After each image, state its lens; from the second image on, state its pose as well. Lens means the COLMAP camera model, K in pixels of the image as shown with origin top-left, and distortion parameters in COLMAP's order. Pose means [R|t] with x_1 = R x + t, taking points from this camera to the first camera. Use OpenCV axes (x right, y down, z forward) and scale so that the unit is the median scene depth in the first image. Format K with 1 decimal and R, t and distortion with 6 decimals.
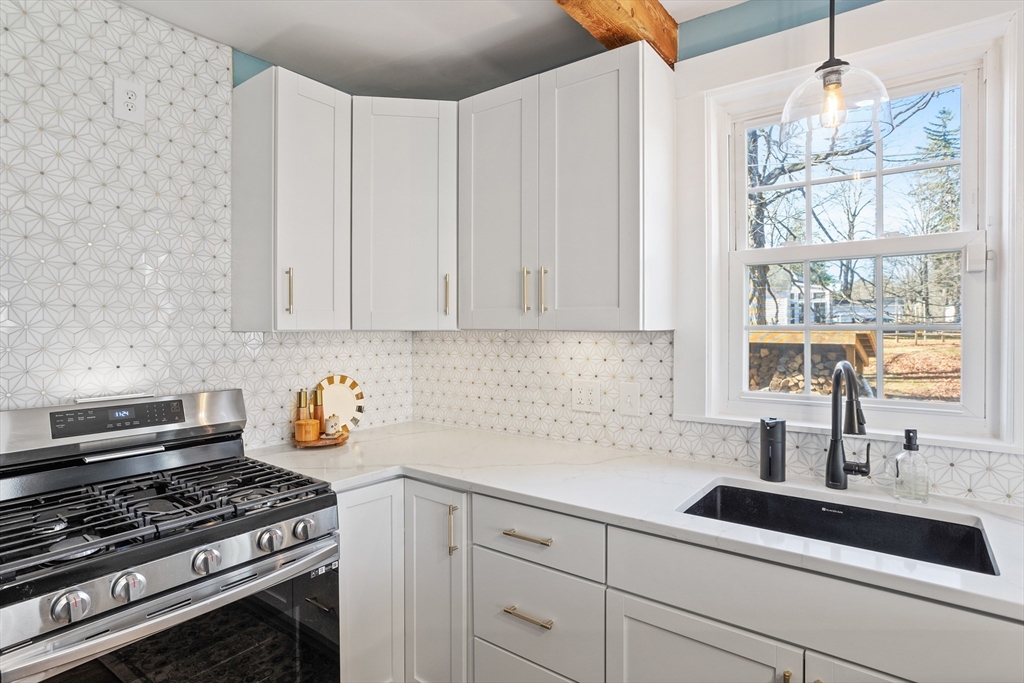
lens RADIAL K [[522.9, 0, 509.2], [0, 522.9, 334.1], [0, 0, 1]] dist [-0.050946, 0.028034]
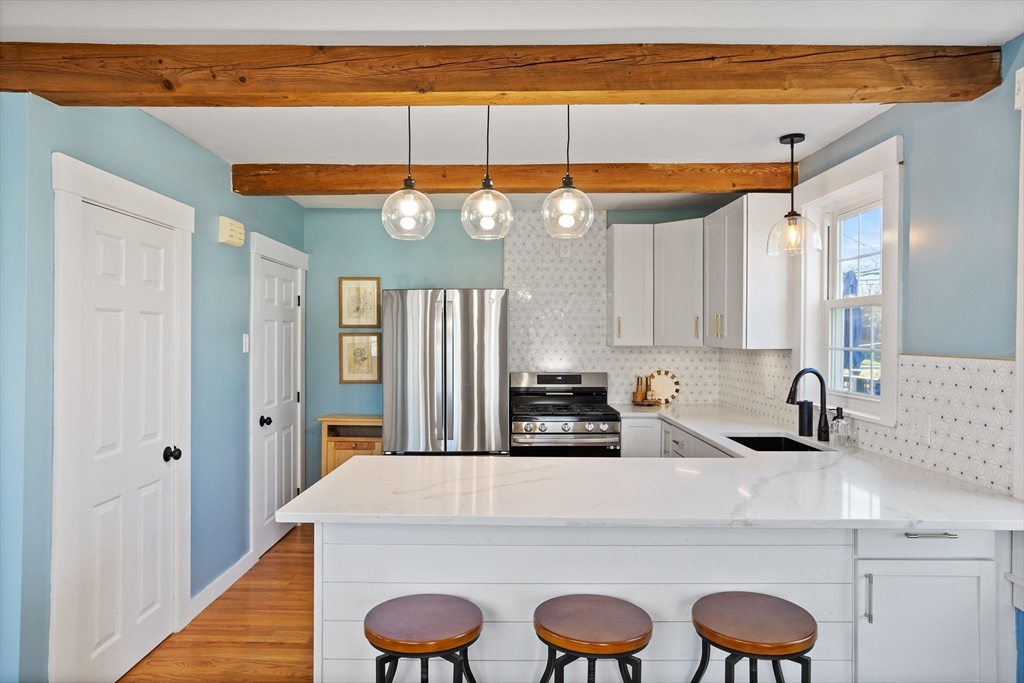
lens RADIAL K [[522.9, 0, 509.2], [0, 522.9, 334.1], [0, 0, 1]] dist [-0.050946, 0.028034]
pose [[0.614573, -0.002443, -0.788856, 0.995370], [-0.011442, 0.999862, -0.012010, -0.023411], [0.788777, 0.016407, 0.614461, -0.685785]]
